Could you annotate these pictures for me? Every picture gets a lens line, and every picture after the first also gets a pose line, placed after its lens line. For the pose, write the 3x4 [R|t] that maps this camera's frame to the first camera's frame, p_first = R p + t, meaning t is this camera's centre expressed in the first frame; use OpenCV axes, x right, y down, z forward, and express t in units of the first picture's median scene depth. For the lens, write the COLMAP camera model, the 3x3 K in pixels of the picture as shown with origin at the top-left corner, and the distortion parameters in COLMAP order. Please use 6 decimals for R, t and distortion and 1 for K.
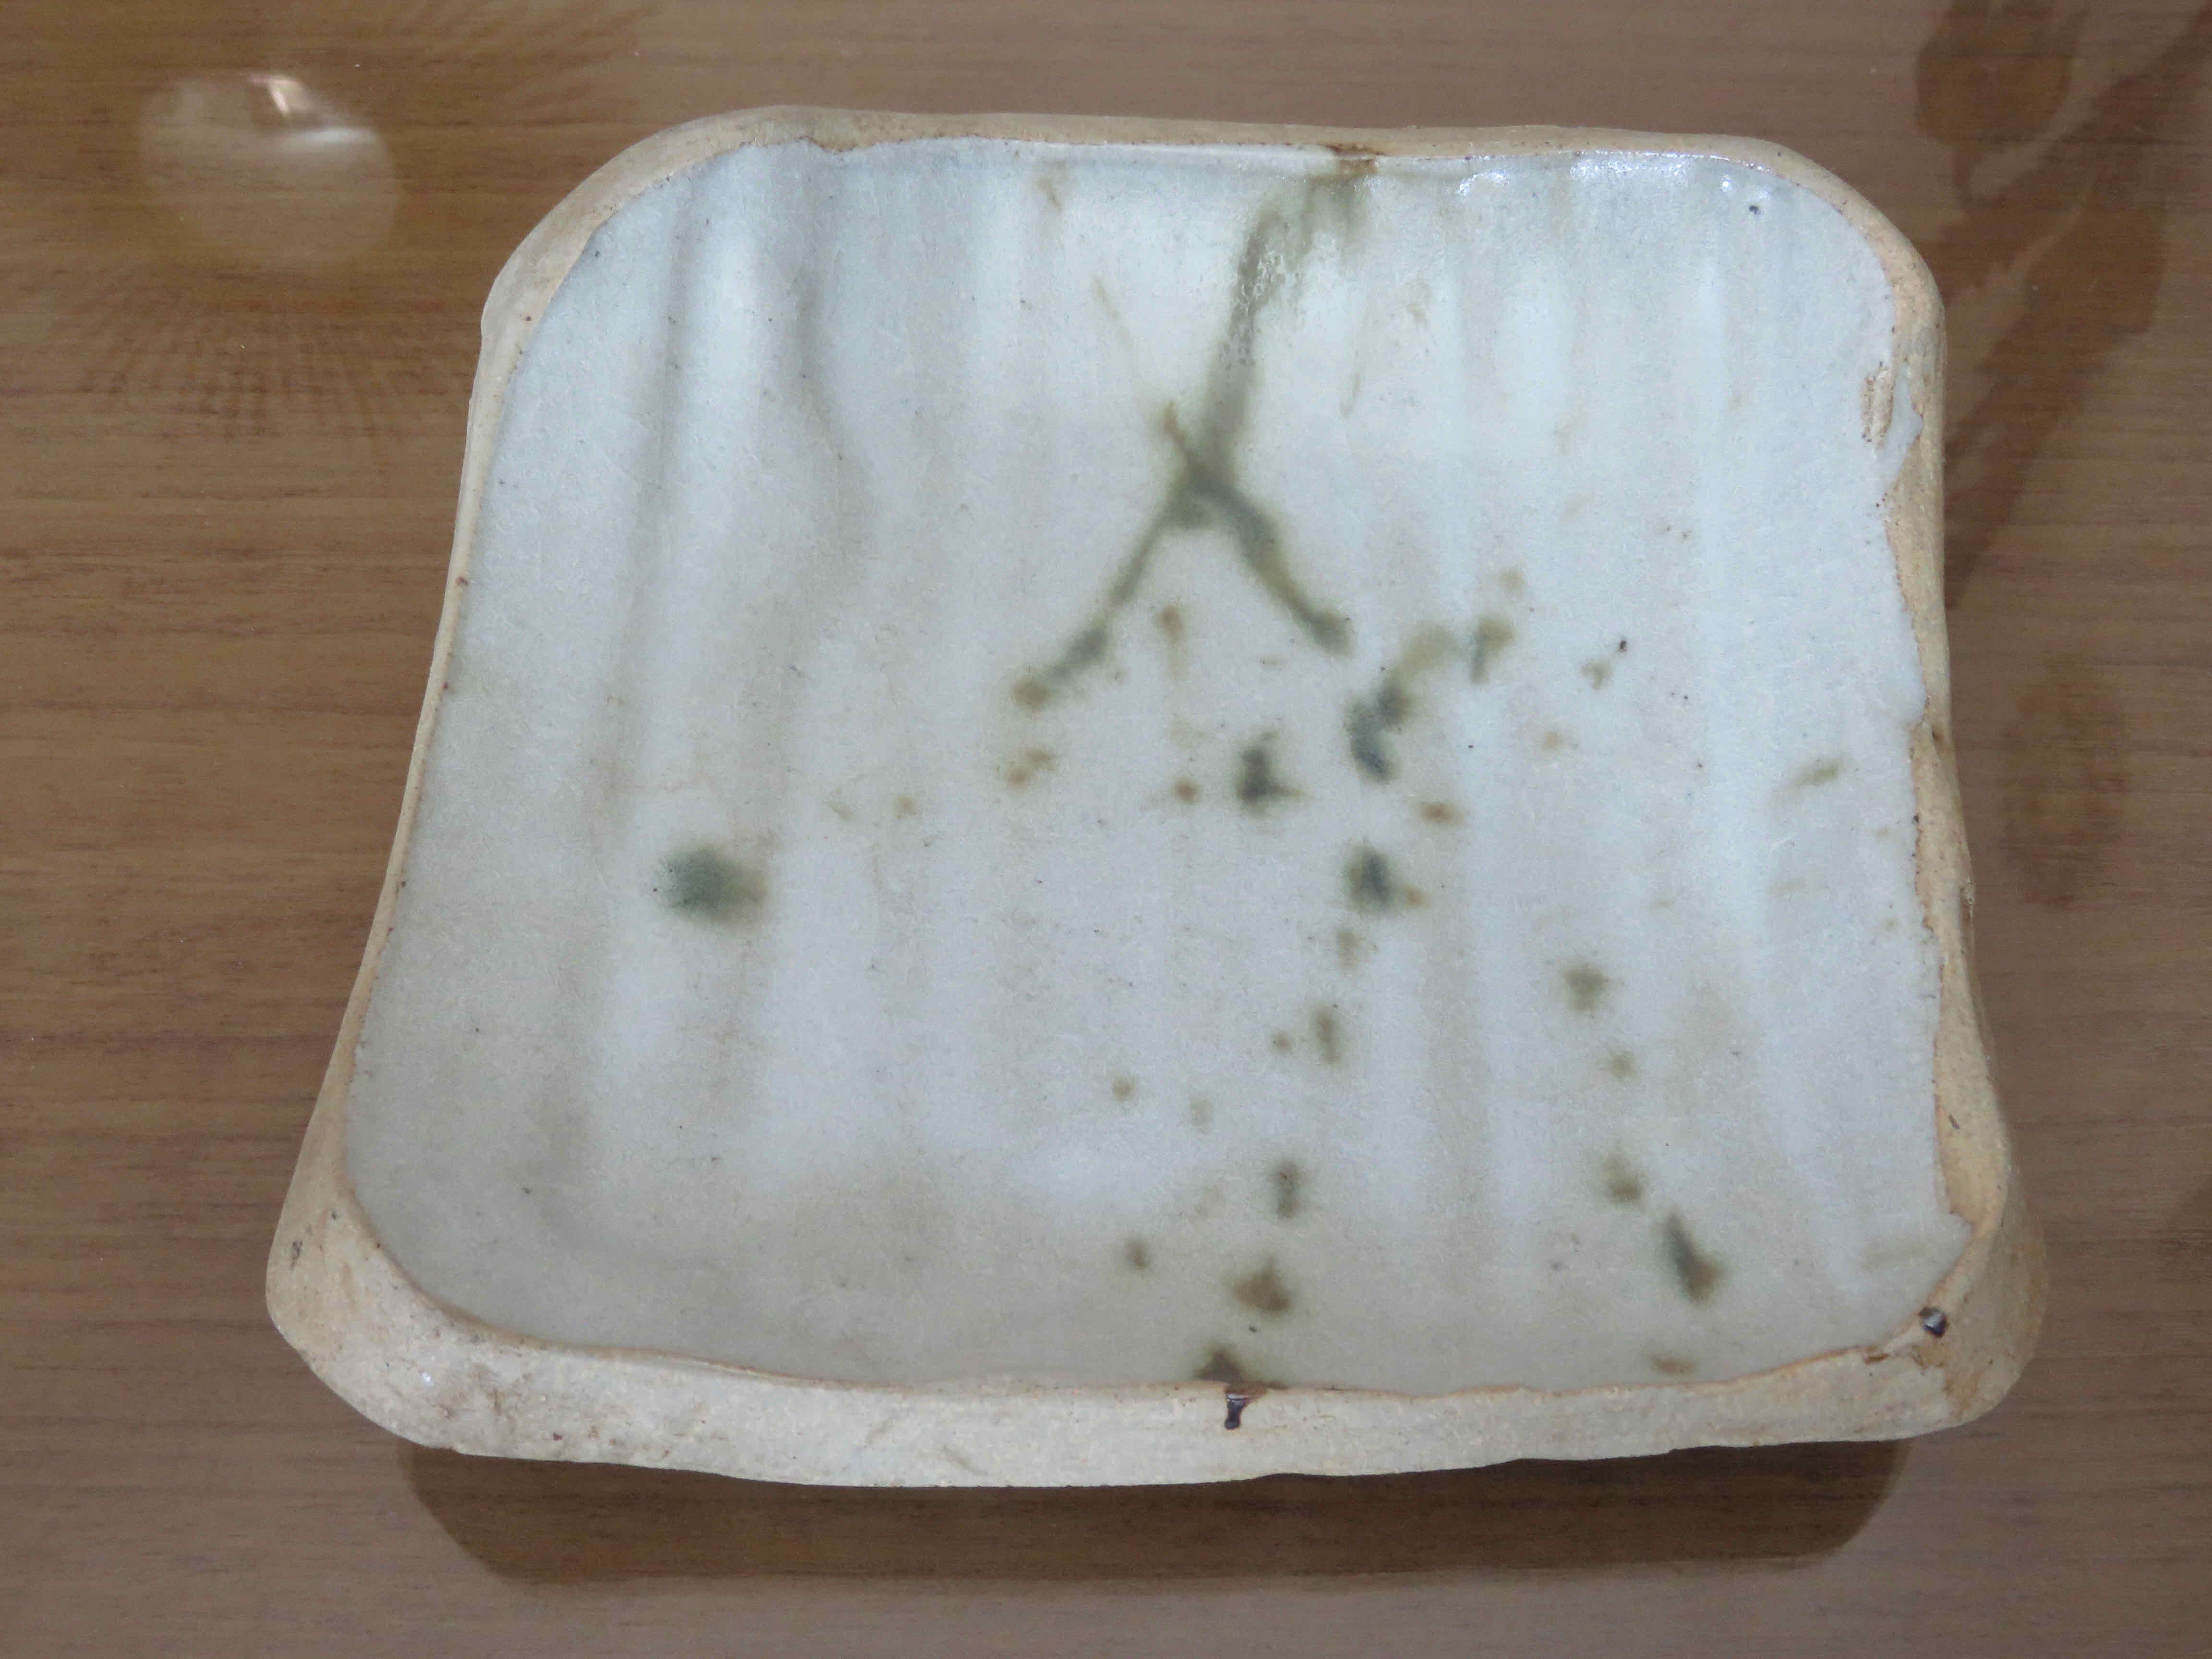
lens RADIAL K [[2393.8, 0, 1130.1], [0, 2393.8, 826.9], [0, 0, 1]] dist [-0.035475, 0.009601]
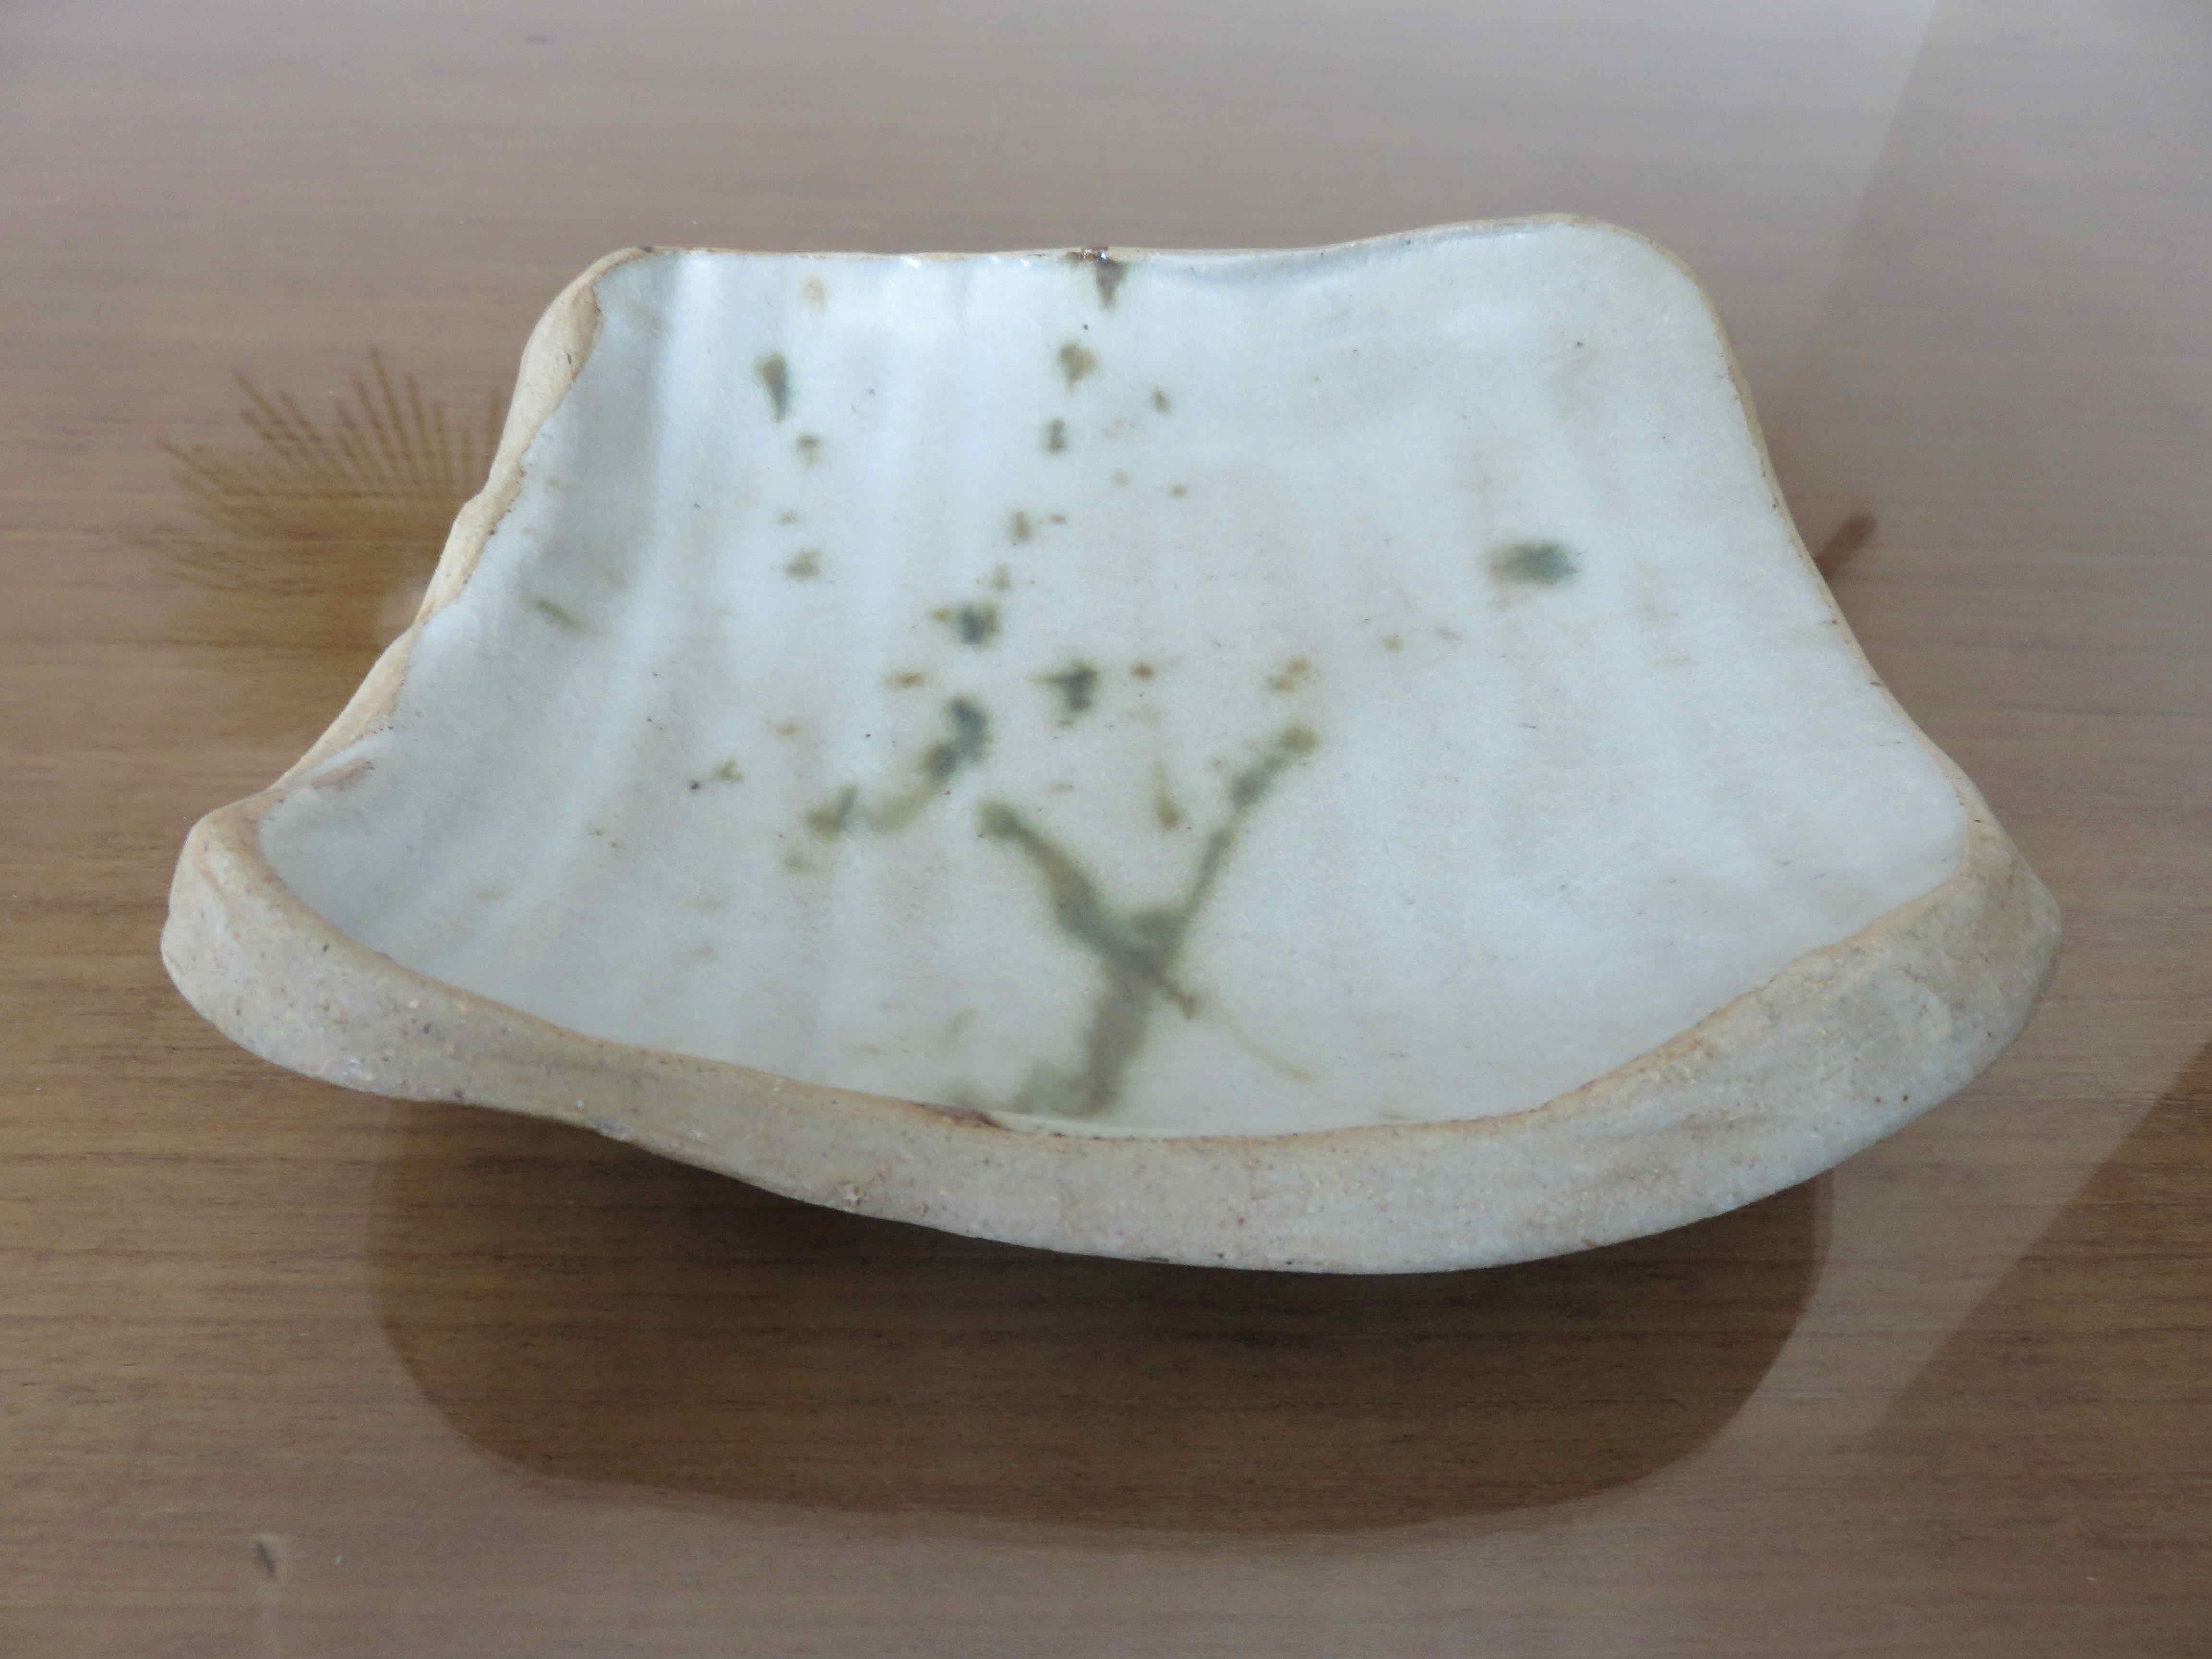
lens RADIAL K [[1669.4, 0, 1106.0], [0, 1669.4, 829.5], [0, 0, 1]] dist [0.011516, -0.041081]
pose [[-0.996465, -0.020927, -0.081360, 0.099058], [-0.073018, -0.263157, 0.961986, -0.750778], [-0.041541, 0.964526, 0.260699, 0.856695]]
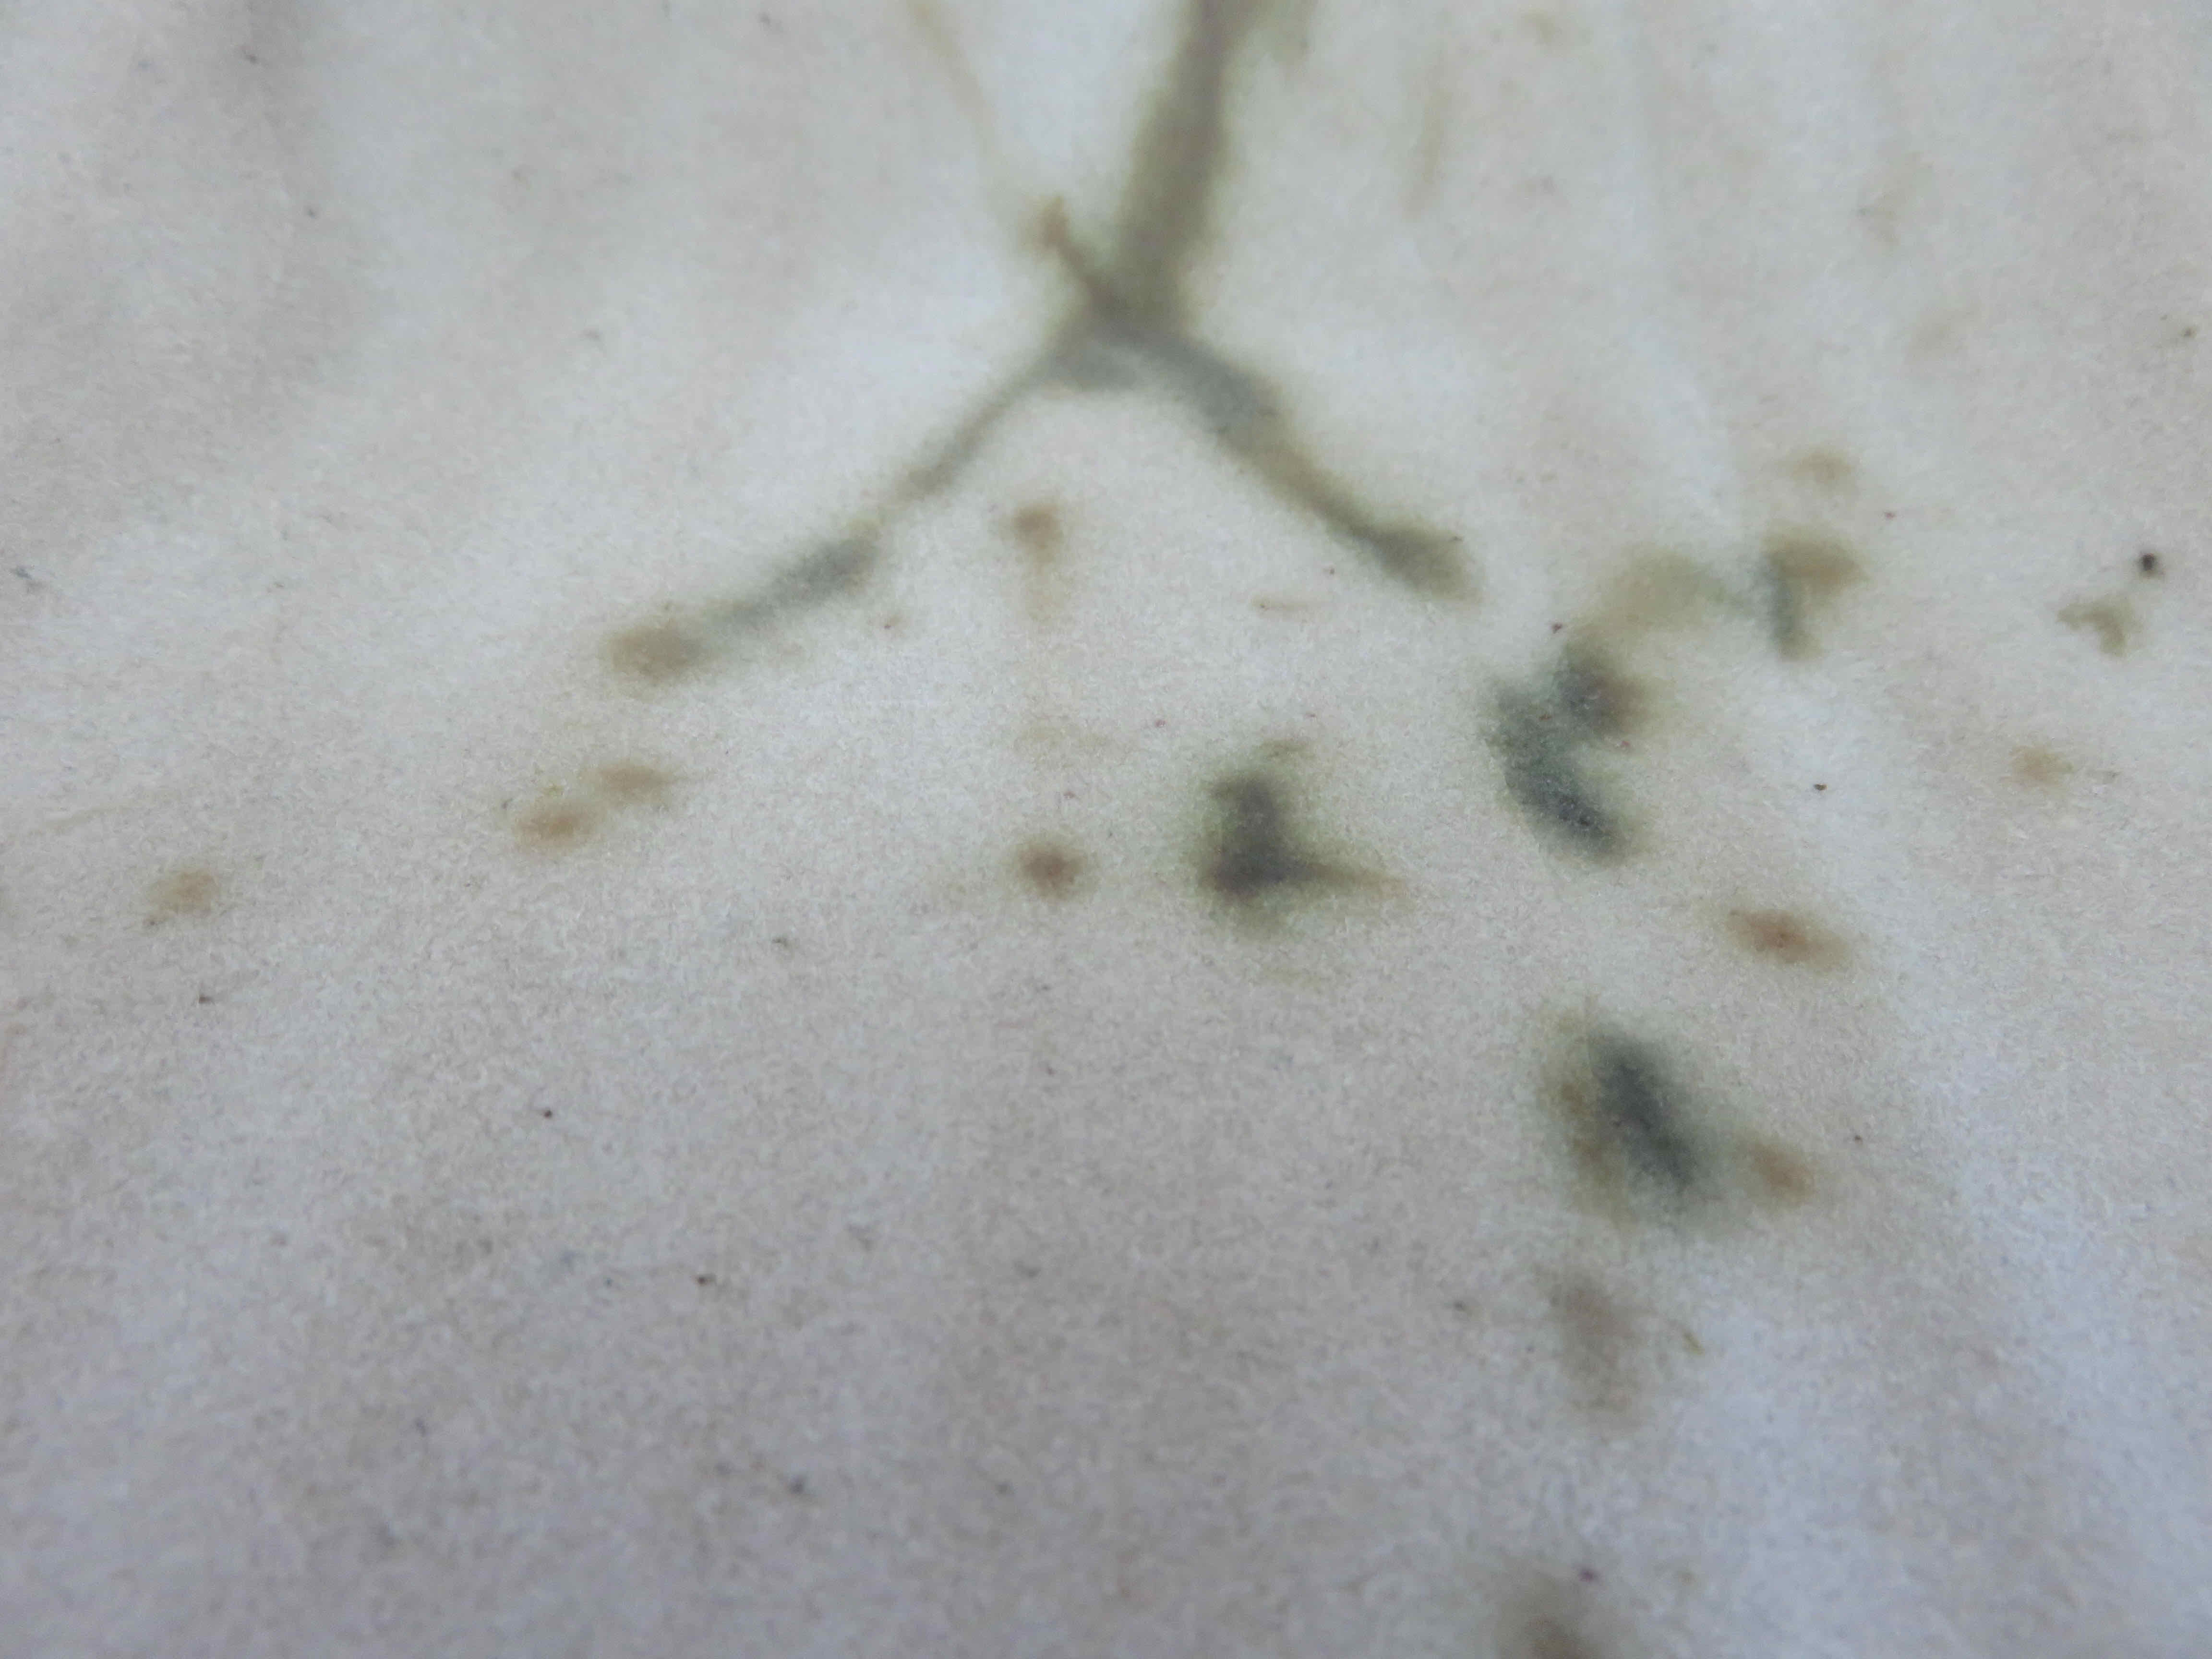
lens RADIAL K [[1669.4, 0, 1106.0], [0, 1669.4, 829.5], [0, 0, 1]] dist [0.011516, -0.041081]
pose [[0.999826, -0.006788, -0.017395, 0.034884], [0.002122, 0.966855, -0.255317, 0.040328], [0.018552, 0.255235, 0.966701, 0.753758]]
